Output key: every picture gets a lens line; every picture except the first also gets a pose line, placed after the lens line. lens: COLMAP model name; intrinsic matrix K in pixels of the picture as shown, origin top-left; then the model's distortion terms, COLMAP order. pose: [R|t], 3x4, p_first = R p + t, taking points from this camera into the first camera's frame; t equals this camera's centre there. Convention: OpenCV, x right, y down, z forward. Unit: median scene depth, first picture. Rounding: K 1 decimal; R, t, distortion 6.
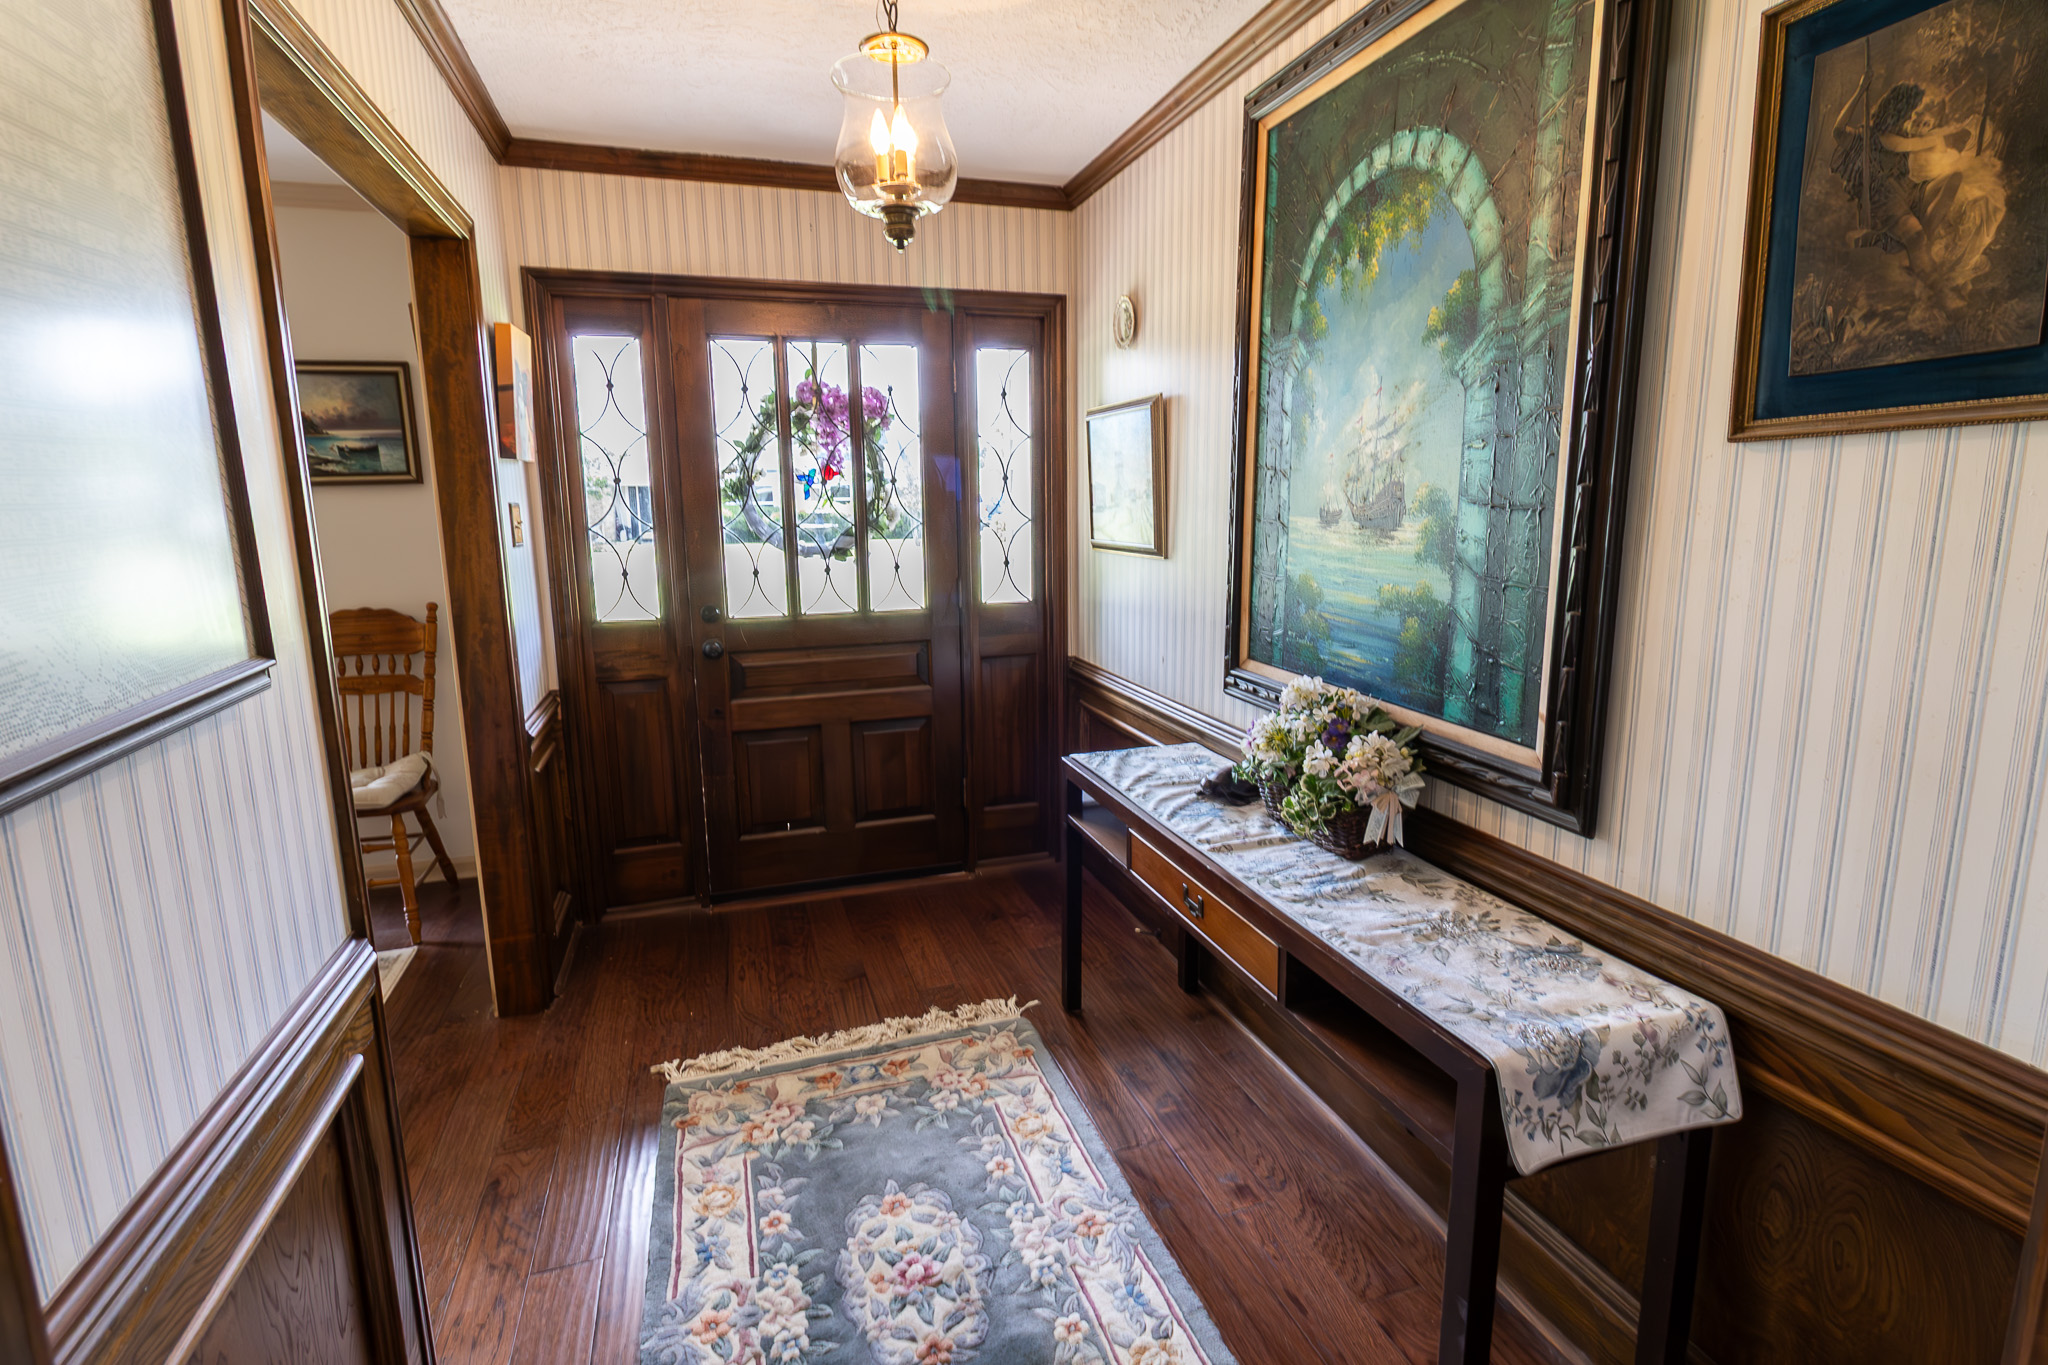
lens RADIAL K [[986.3, 0, 1030.2], [0, 986.3, 665.5], [0, 0, 1]] dist [0.011775, -0.010479]
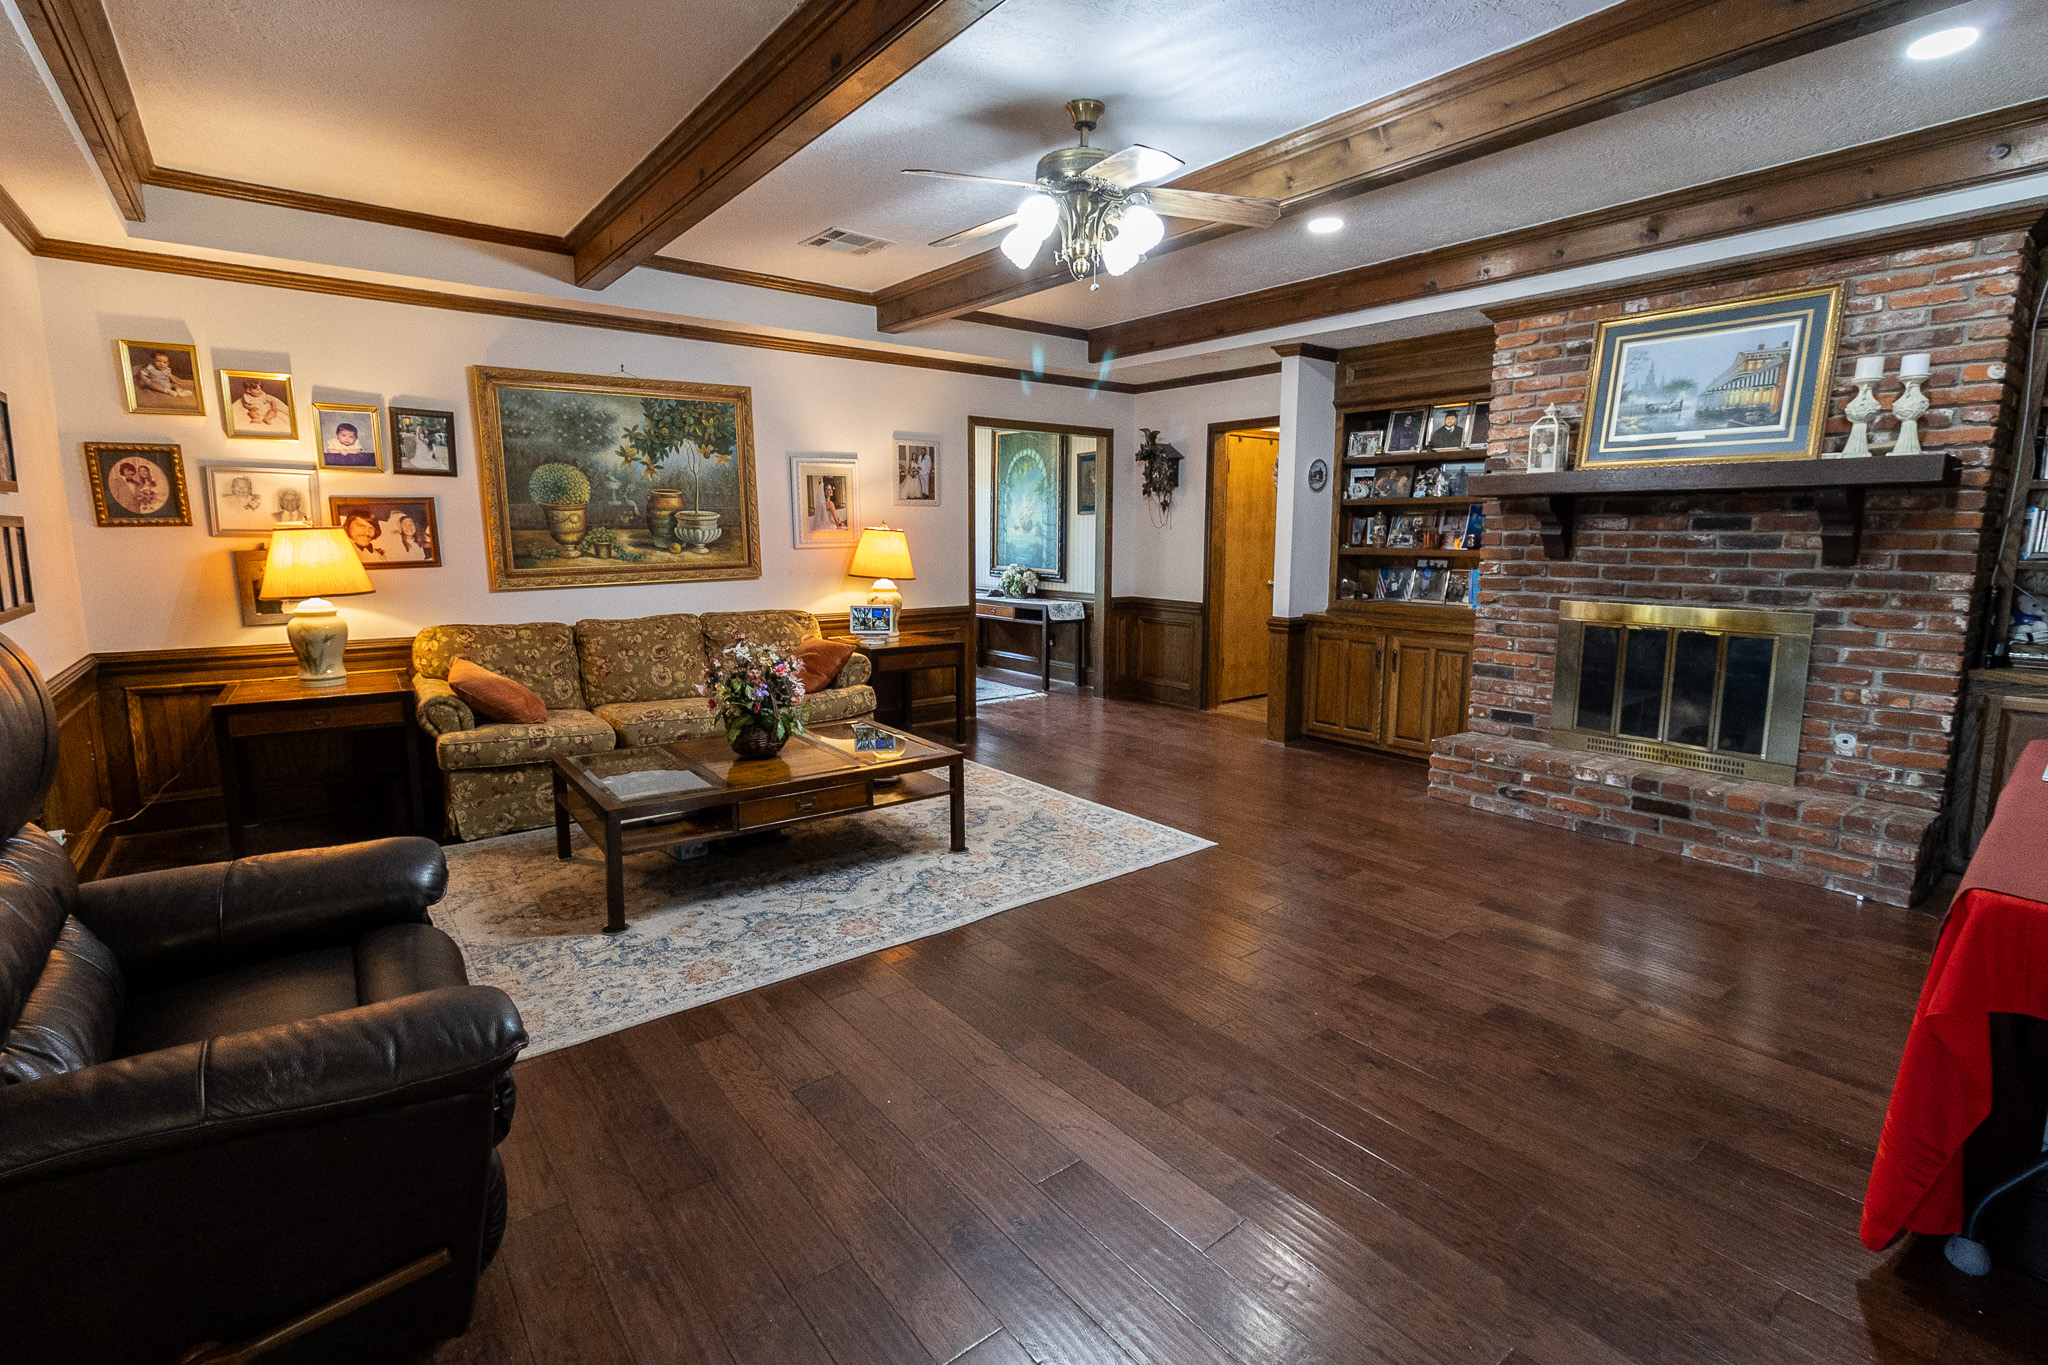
lens RADIAL K [[950.1, 0, 1025.4], [0, 950.1, 666.2], [0, 0, 1]] dist [0.004031, 0.001098]
pose [[0.940881, -0.030058, 0.337402, -1.159713], [0.040425, 0.998900, -0.023741, 0.595721], [-0.336318, 0.035977, 0.941061, -3.114728]]
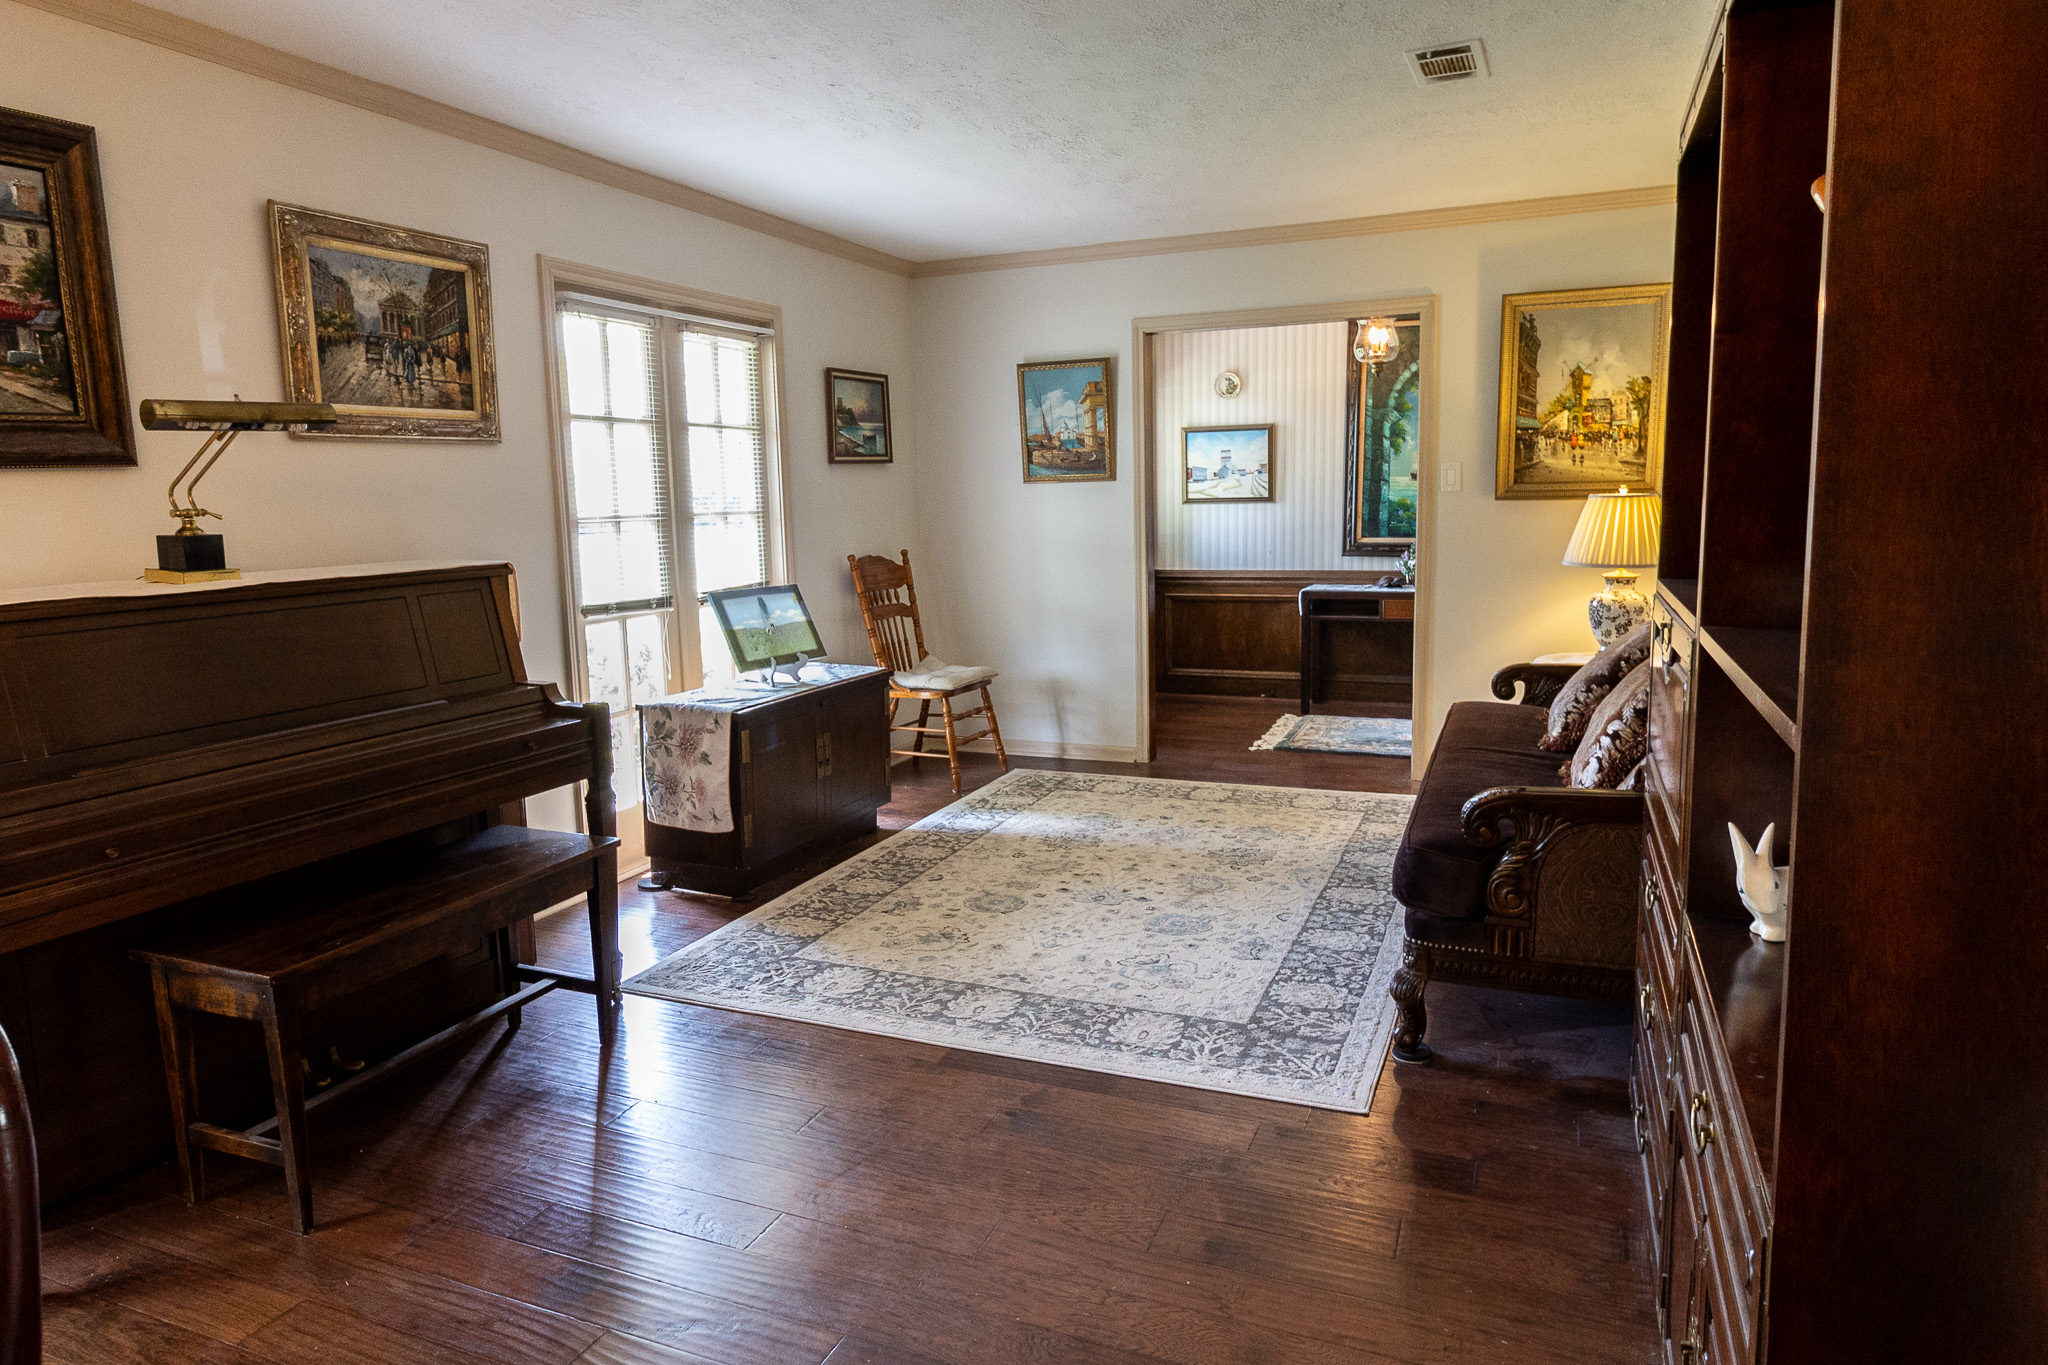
lens RADIAL K [[1216.8, 0, 1031.6], [0, 1216.8, 666.0], [0, 0, 1]] dist [-0.005216, 0.000063]
pose [[0.655980, -0.110587, 0.746633, -3.172397], [0.144134, 0.989358, 0.019905, 0.158531], [-0.740889, 0.094558, 0.664938, -0.423169]]
